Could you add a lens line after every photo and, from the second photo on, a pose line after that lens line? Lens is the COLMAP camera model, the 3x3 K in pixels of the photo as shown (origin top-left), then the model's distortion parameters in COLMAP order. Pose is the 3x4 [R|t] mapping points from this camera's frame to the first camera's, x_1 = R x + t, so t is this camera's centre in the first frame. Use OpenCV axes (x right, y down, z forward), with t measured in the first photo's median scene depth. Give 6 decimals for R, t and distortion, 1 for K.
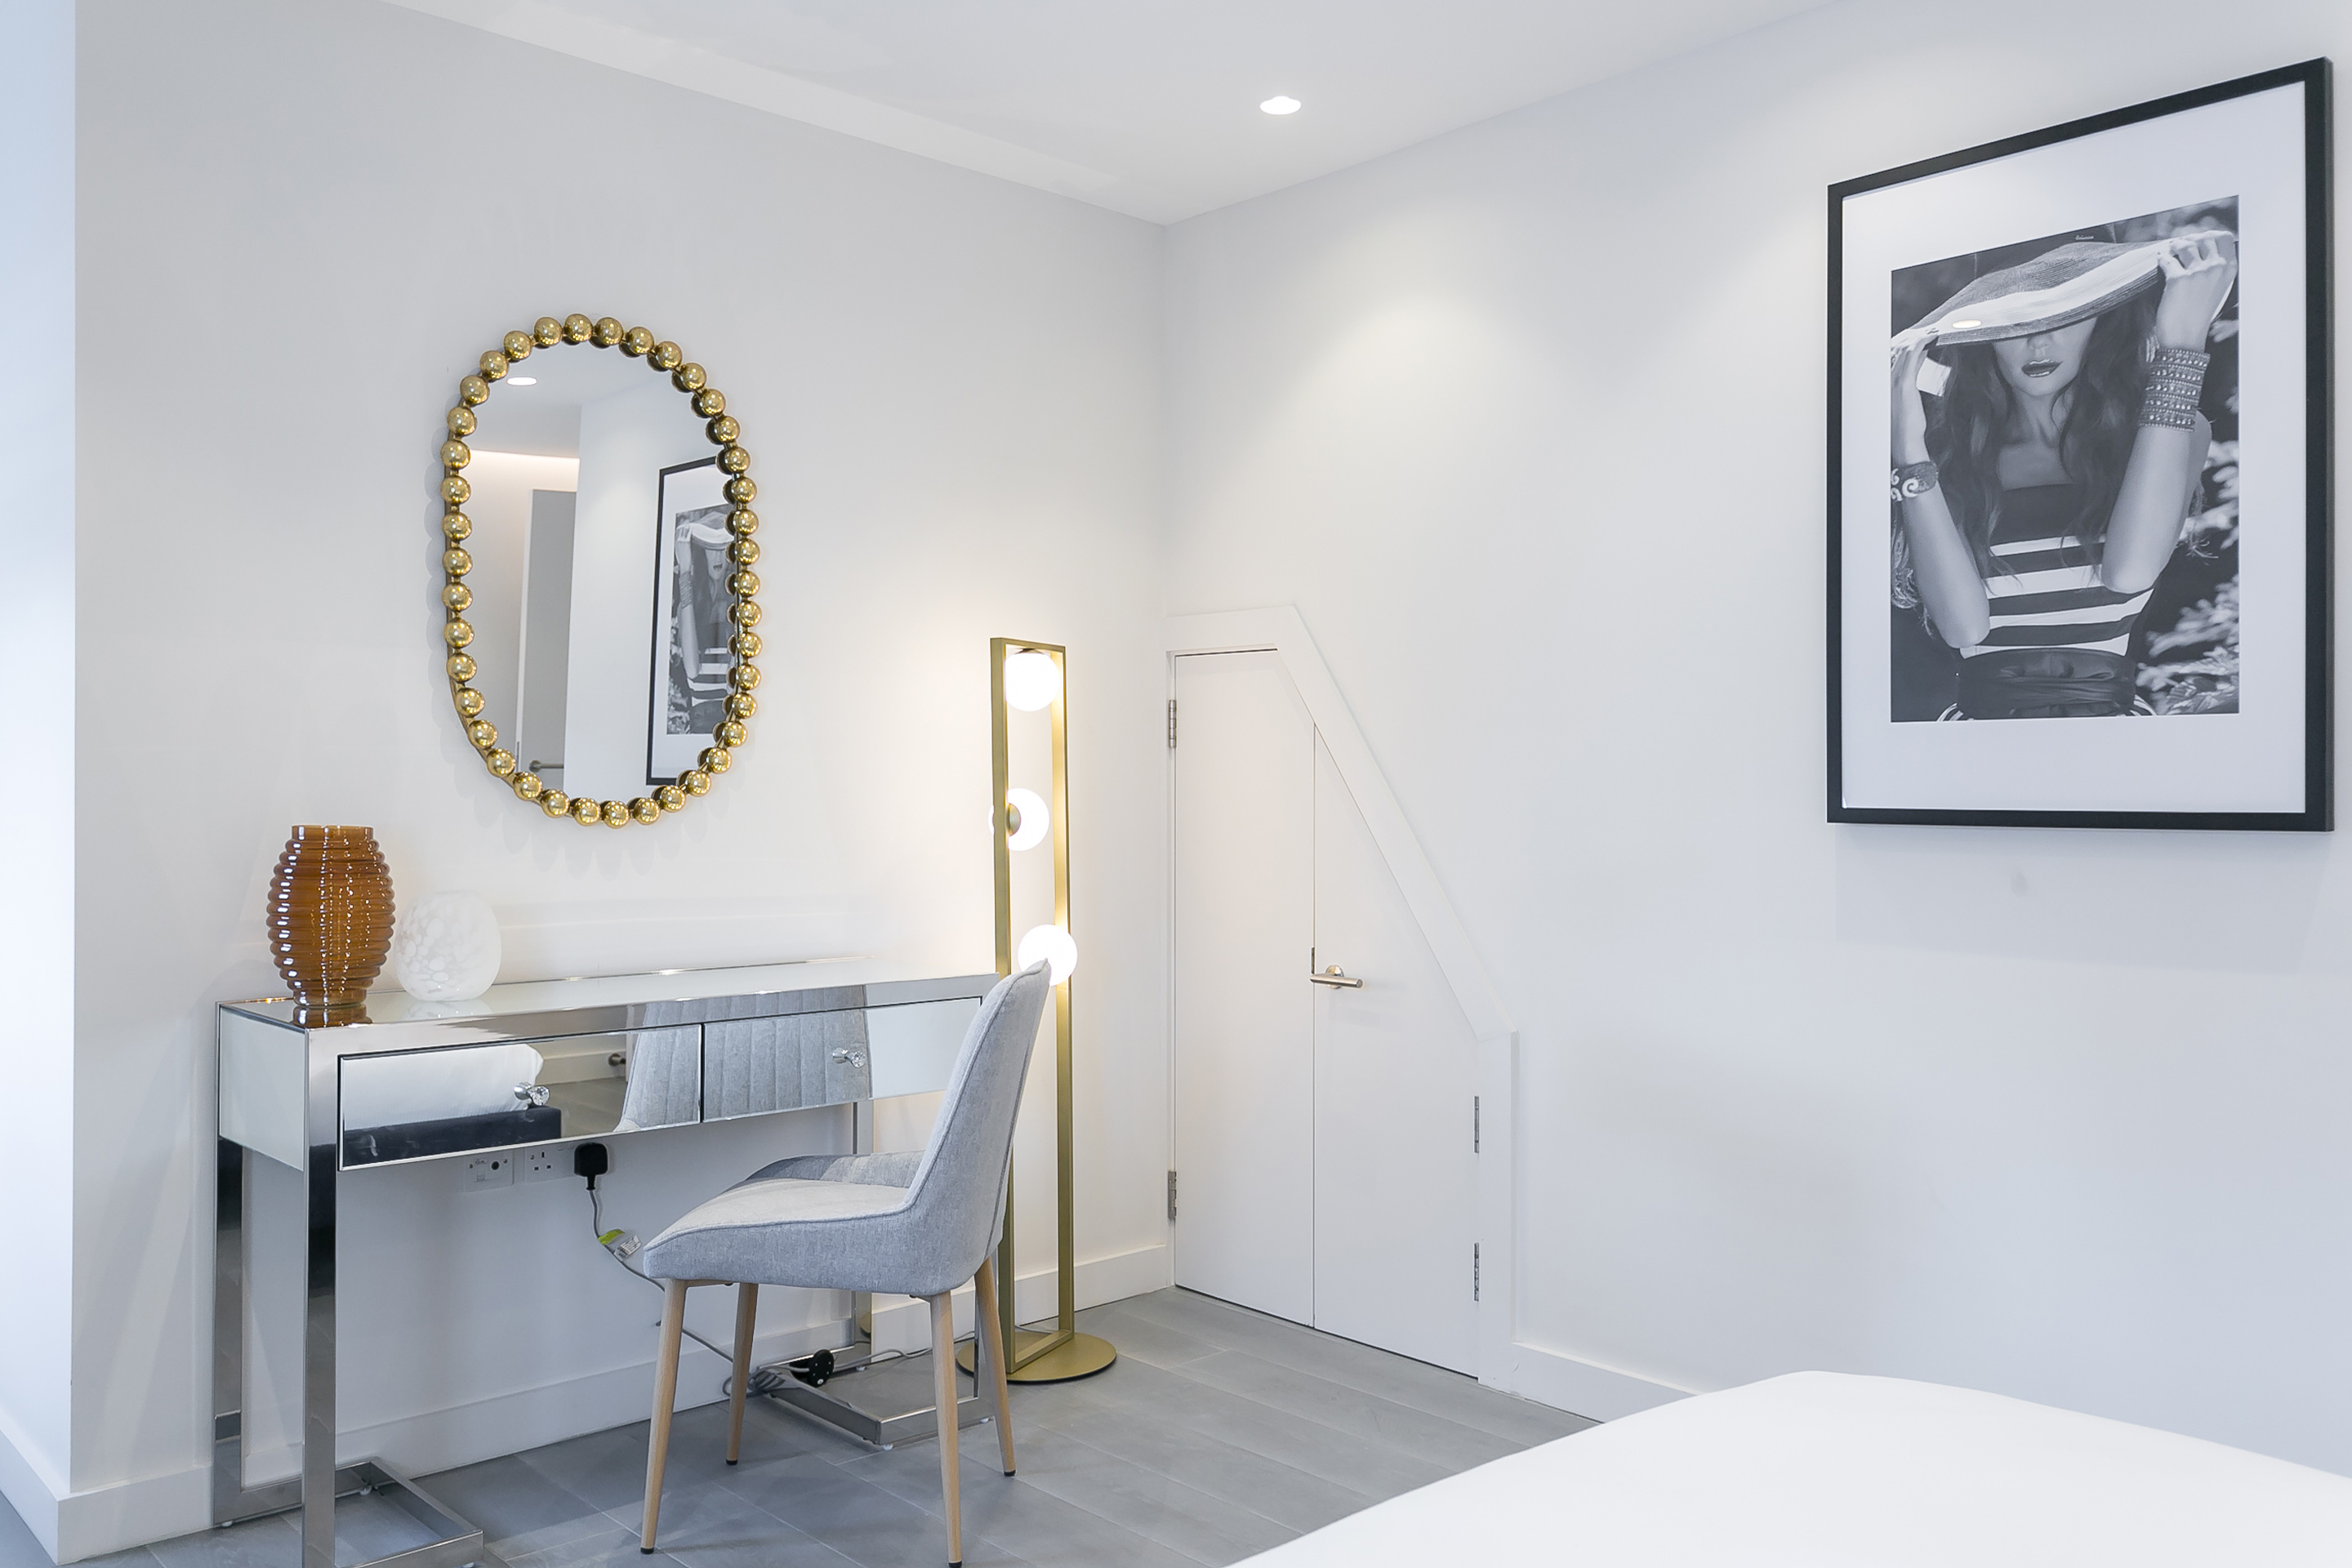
lens RADIAL K [[1945.9, 0, 1178.8], [0, 1945.9, 800.7], [0, 0, 1]] dist [0.005124, 0.007890]
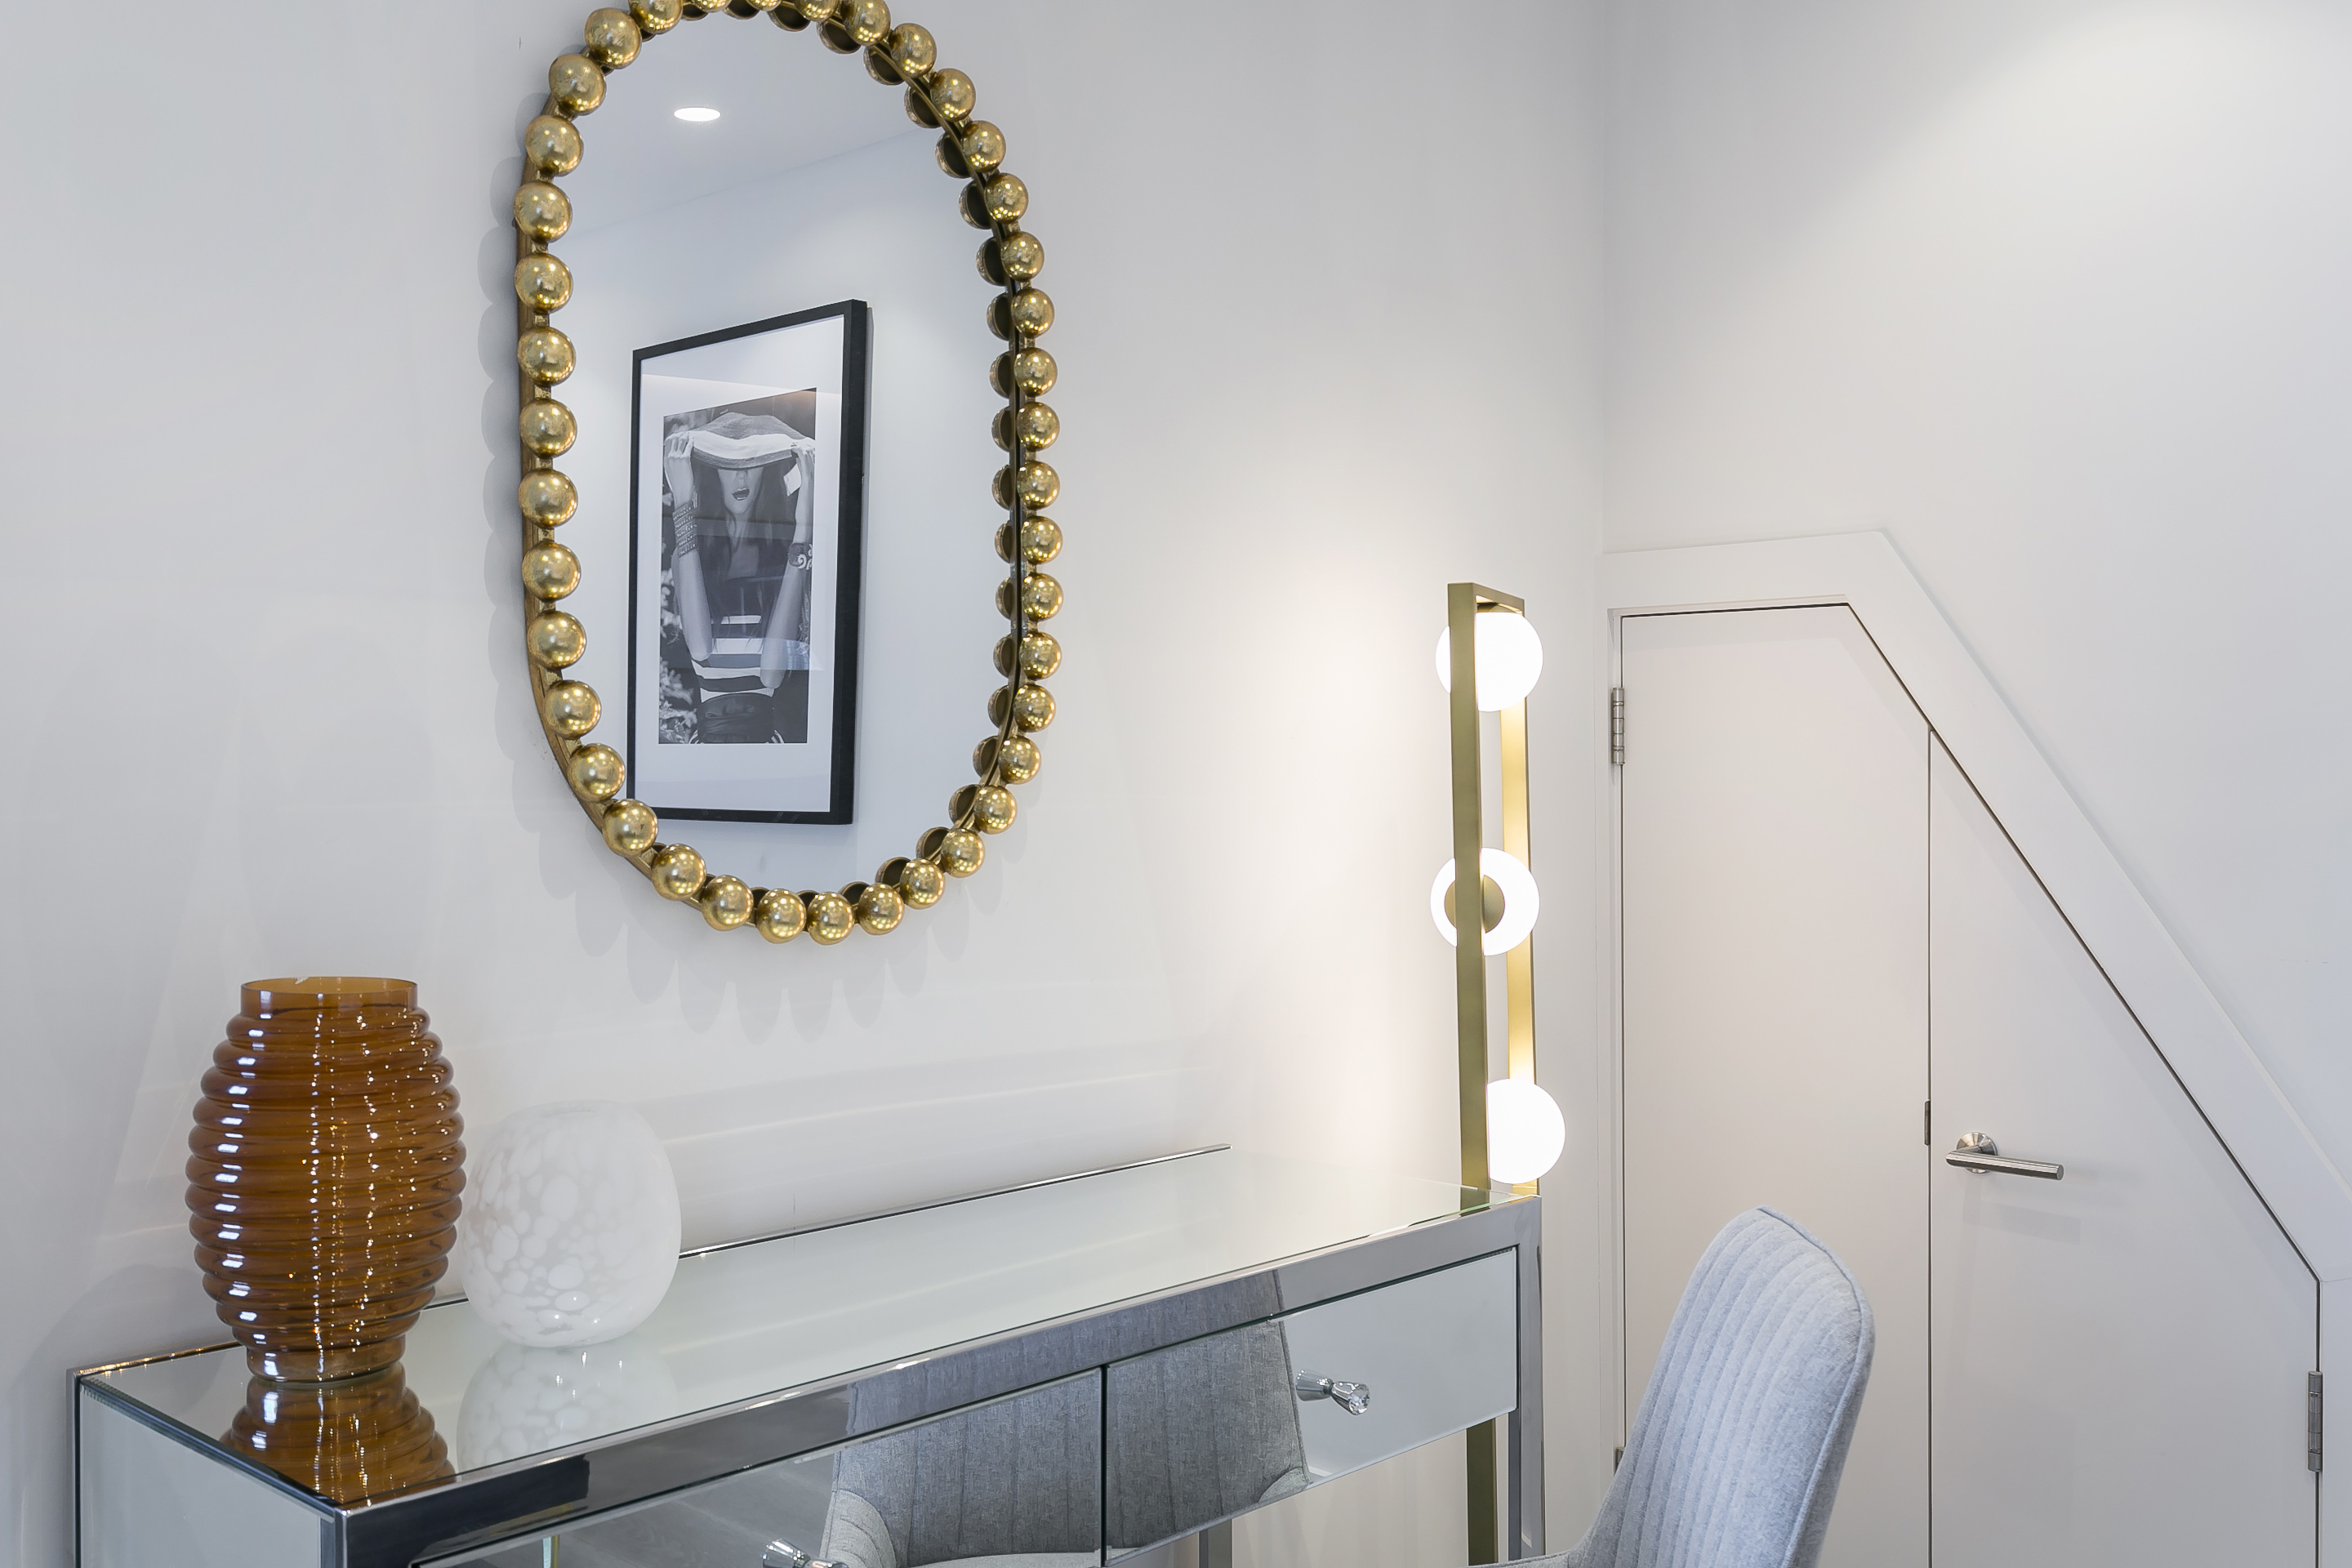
lens RADIAL K [[2090.8, 0, 1182.5], [0, 2090.8, 773.0], [0, 0, 1]] dist [0.029449, -0.032178]
pose [[0.995458, -0.012490, 0.094375, -0.249233], [0.013230, 0.999886, -0.007223, -0.027150], [-0.094274, 0.008438, 0.995511, 0.433065]]
